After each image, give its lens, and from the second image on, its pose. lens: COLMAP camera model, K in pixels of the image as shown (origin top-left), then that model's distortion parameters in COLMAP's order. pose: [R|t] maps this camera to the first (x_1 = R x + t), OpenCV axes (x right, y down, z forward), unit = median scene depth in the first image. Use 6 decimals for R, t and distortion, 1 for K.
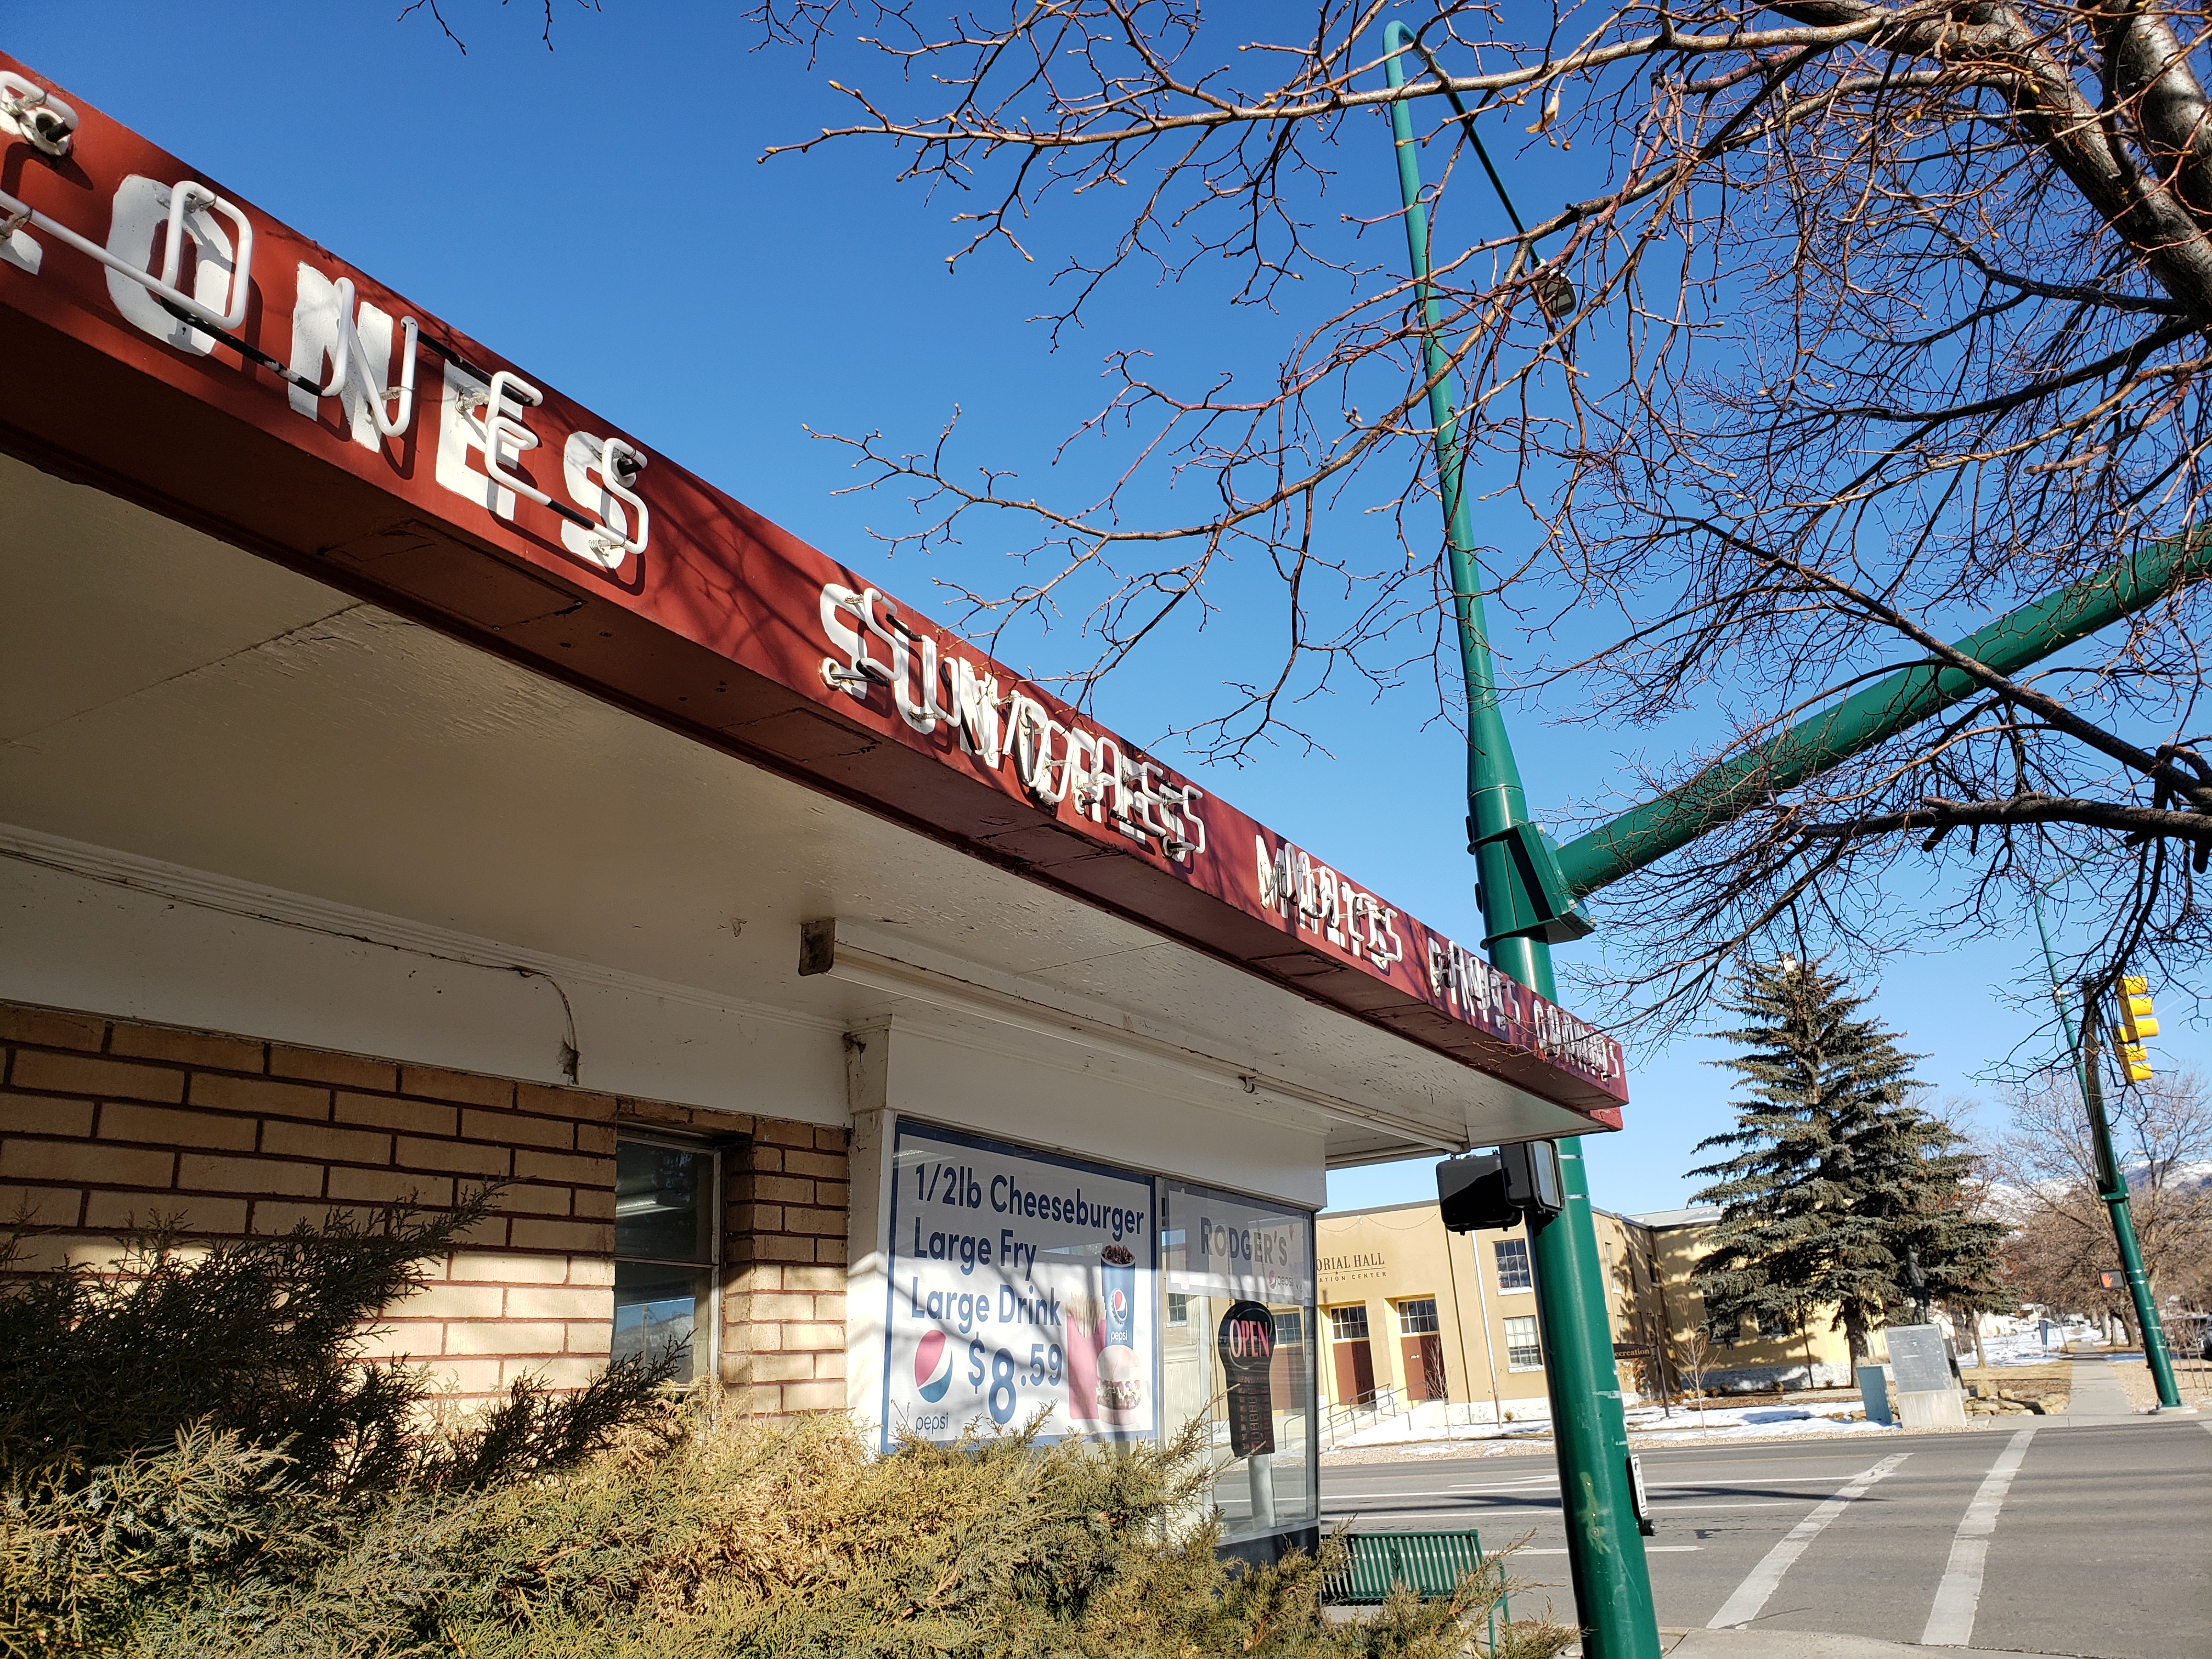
lens RADIAL K [[1687.6, 0, 1103.9], [0, 1687.6, 816.6], [0, 0, 1]] dist [0.021207, 0.006062]
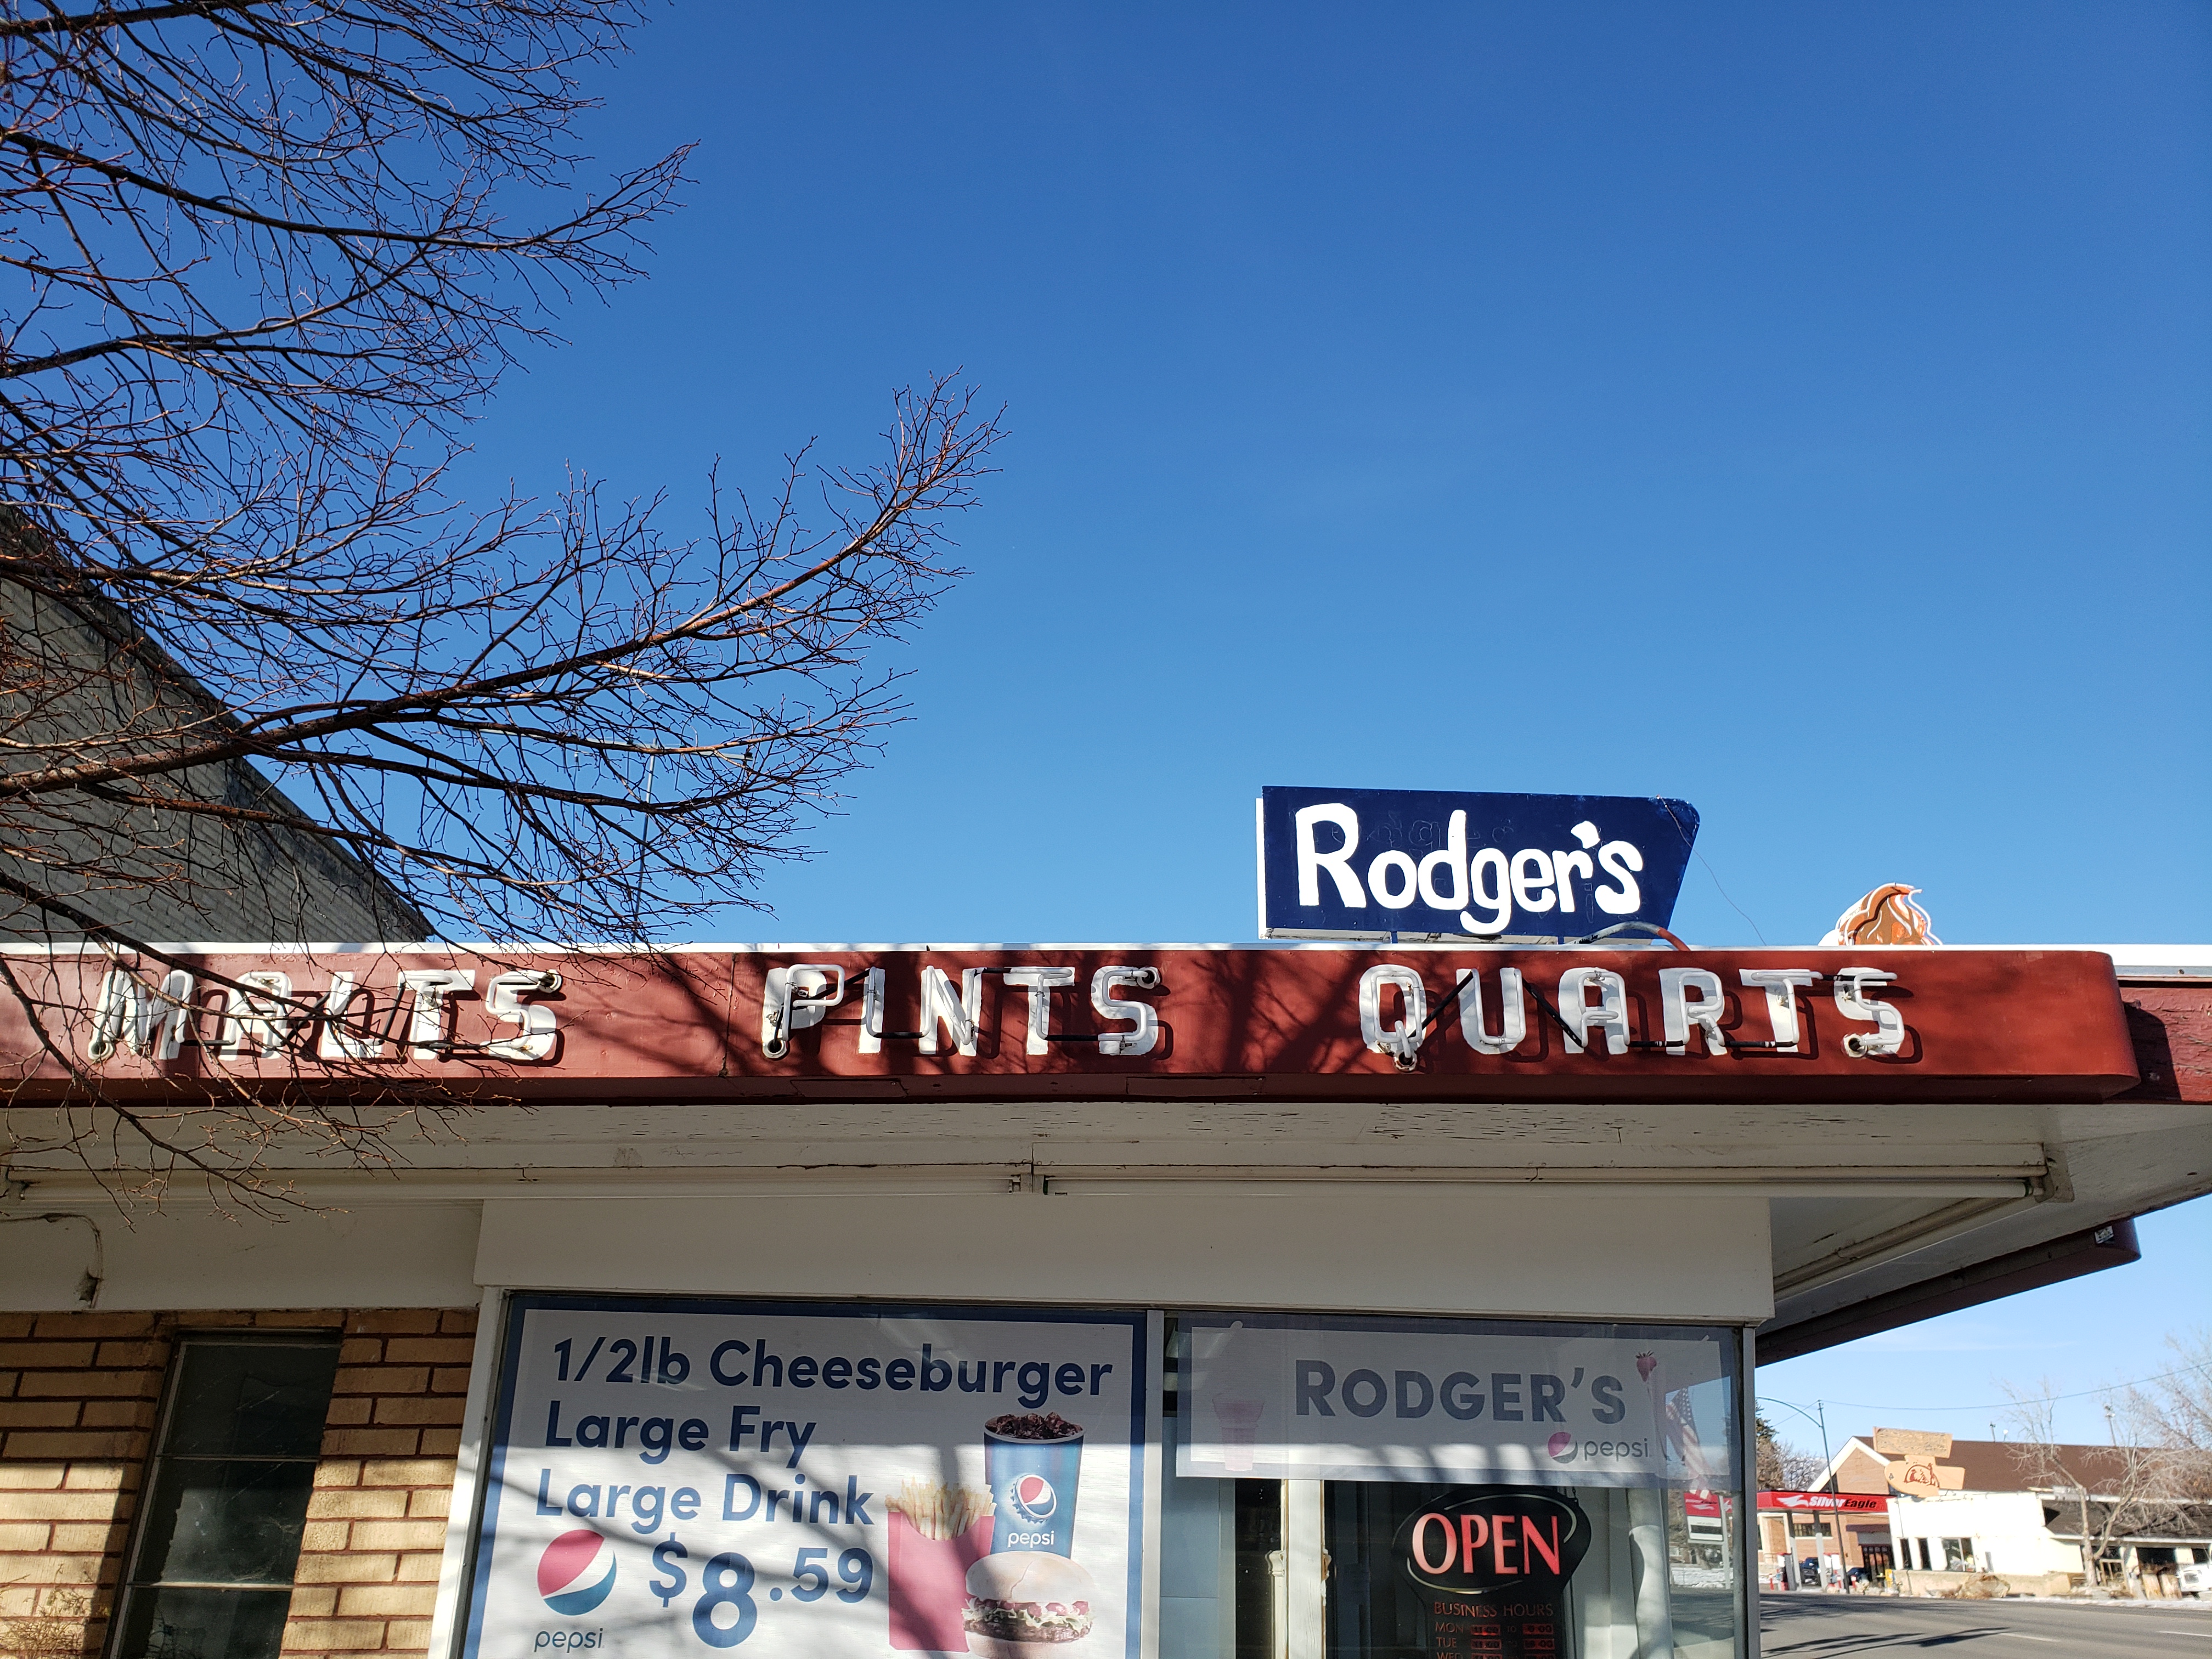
lens RADIAL K [[1687.6, 0, 1111.7], [0, 1687.6, 843.1], [0, 0, 1]] dist [0.021207, 0.006062]
pose [[0.493338, -0.254542, -0.831761, 0.816116], [0.246957, 0.957864, -0.146657, 0.149620], [0.834044, -0.133058, 0.535412, 0.760615]]
